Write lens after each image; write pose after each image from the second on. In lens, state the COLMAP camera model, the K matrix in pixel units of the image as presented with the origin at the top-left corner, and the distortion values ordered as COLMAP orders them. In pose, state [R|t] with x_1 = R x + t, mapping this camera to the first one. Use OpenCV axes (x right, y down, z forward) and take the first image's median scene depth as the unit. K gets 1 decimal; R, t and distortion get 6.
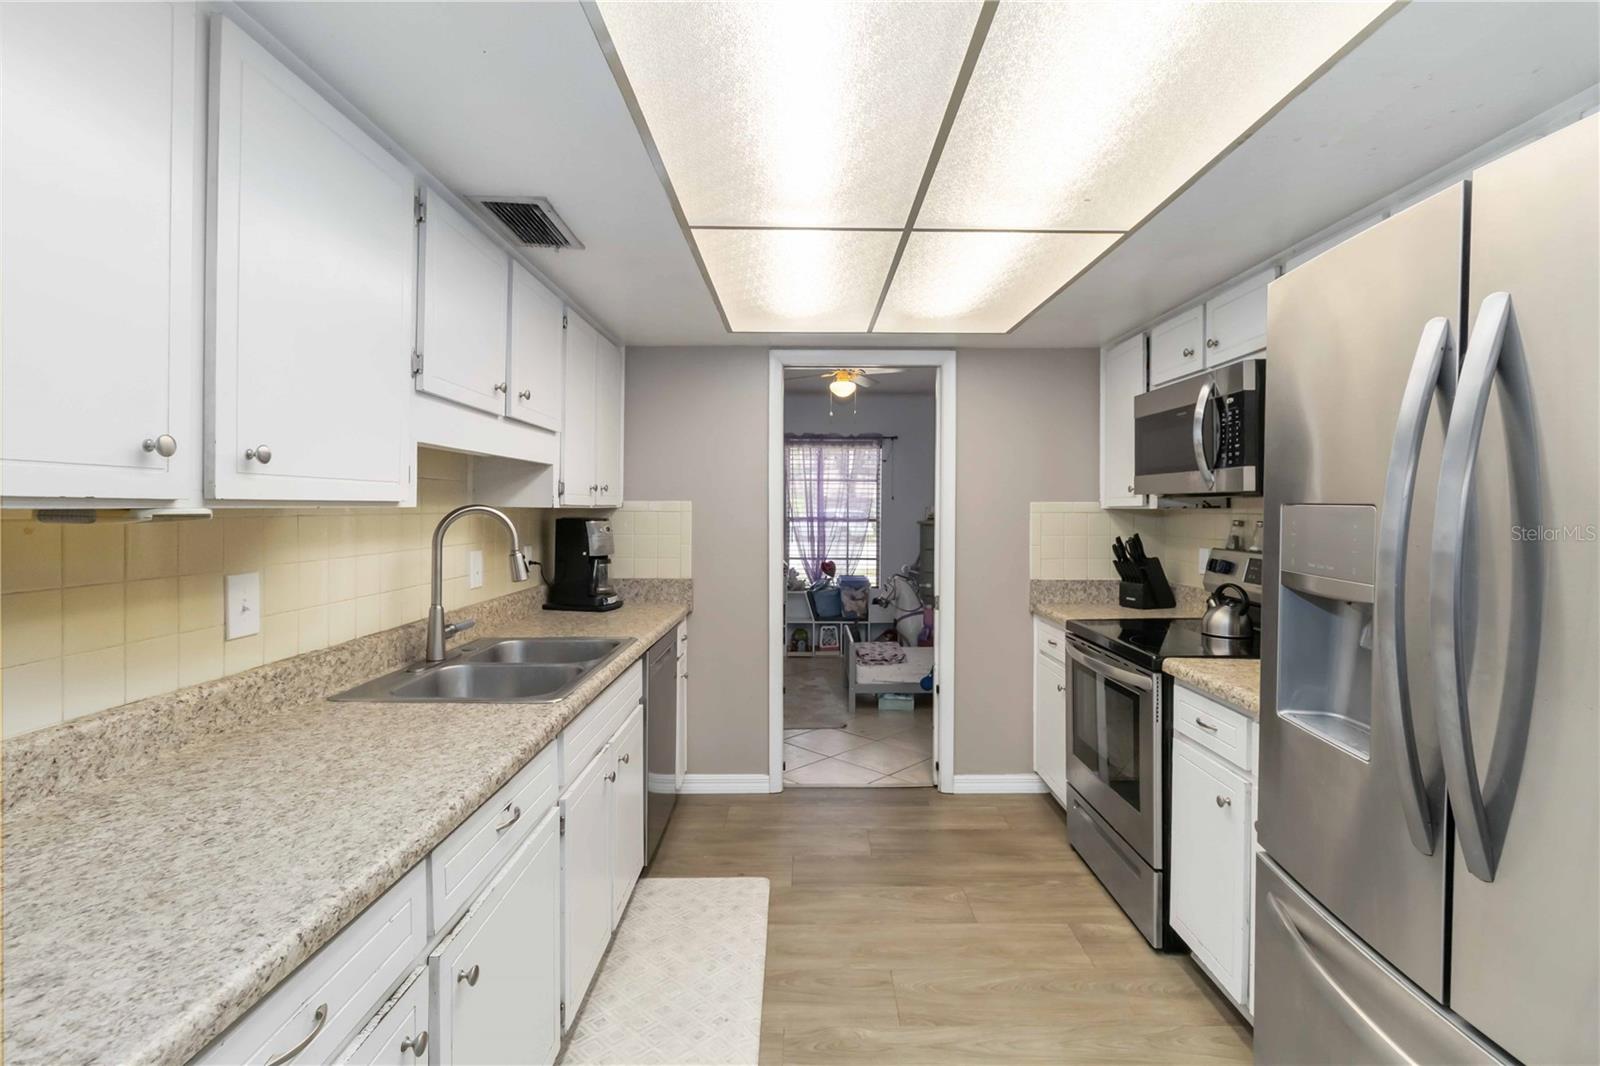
lens RADIAL K [[750.9, 0, 809.9], [0, 750.9, 505.6], [0, 0, 1]] dist [0.004158, 0.000258]
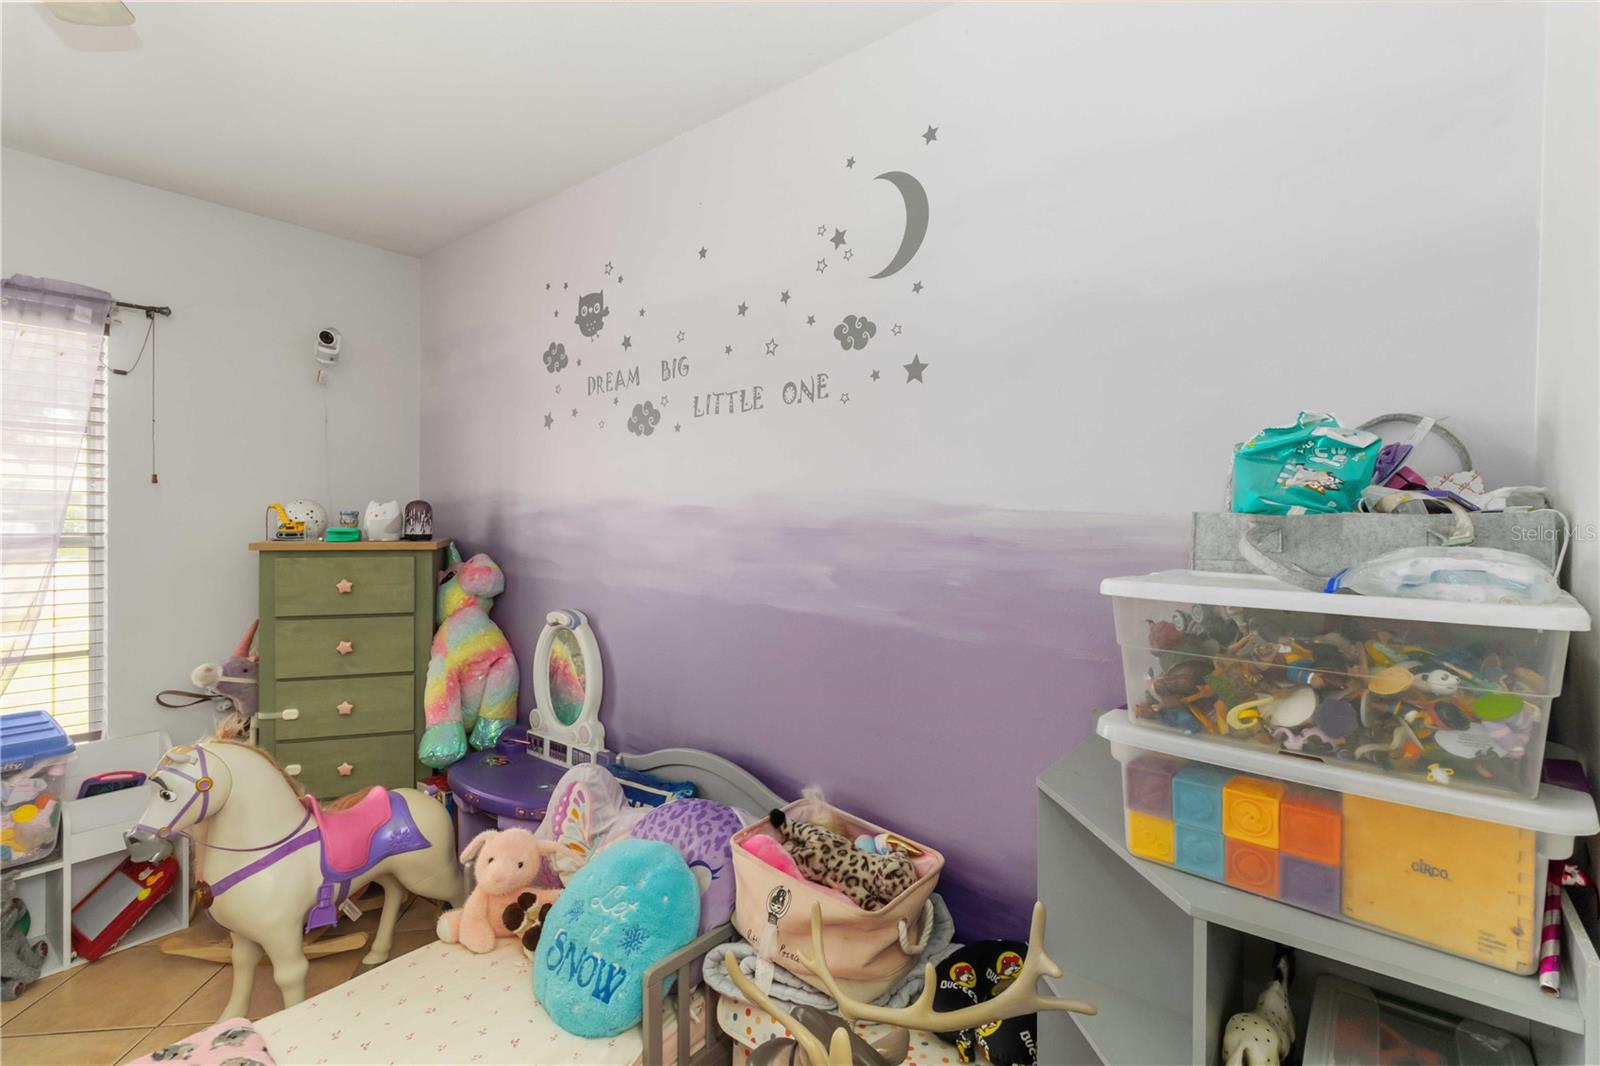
lens RADIAL K [[750.9, 0, 809.9], [0, 750.9, 505.6], [0, 0, 1]] dist [0.004158, 0.000258]
pose [[0.635444, -0.007789, 0.772108, 0.069215], [0.000598, 0.999954, 0.009596, -0.000621], [-0.772147, -0.005636, 0.635419, 1.162408]]
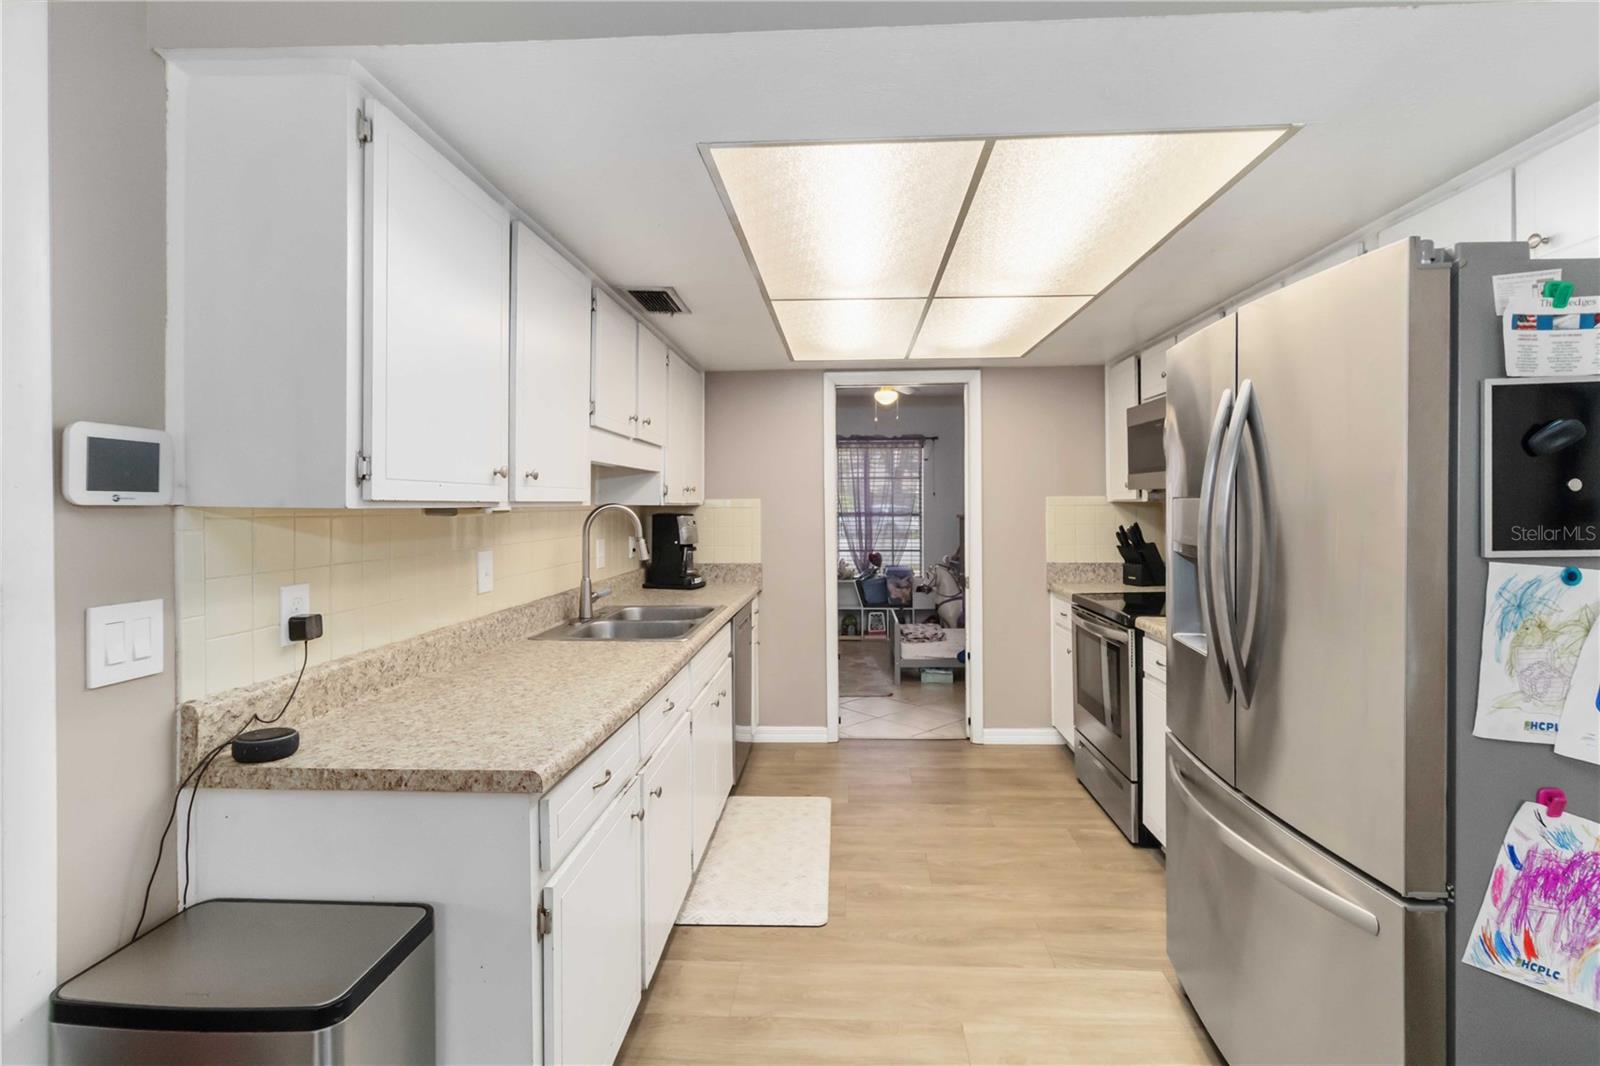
lens RADIAL K [[760.2, 0, 803.5], [0, 760.2, 497.0], [0, 0, 1]] dist [0.002325, 0.000277]
pose [[0.997582, -0.010589, -0.068693, -0.005338], [0.010150, 0.999926, -0.006734, -0.000142], [0.068760, 0.006021, 0.997615, -0.233283]]
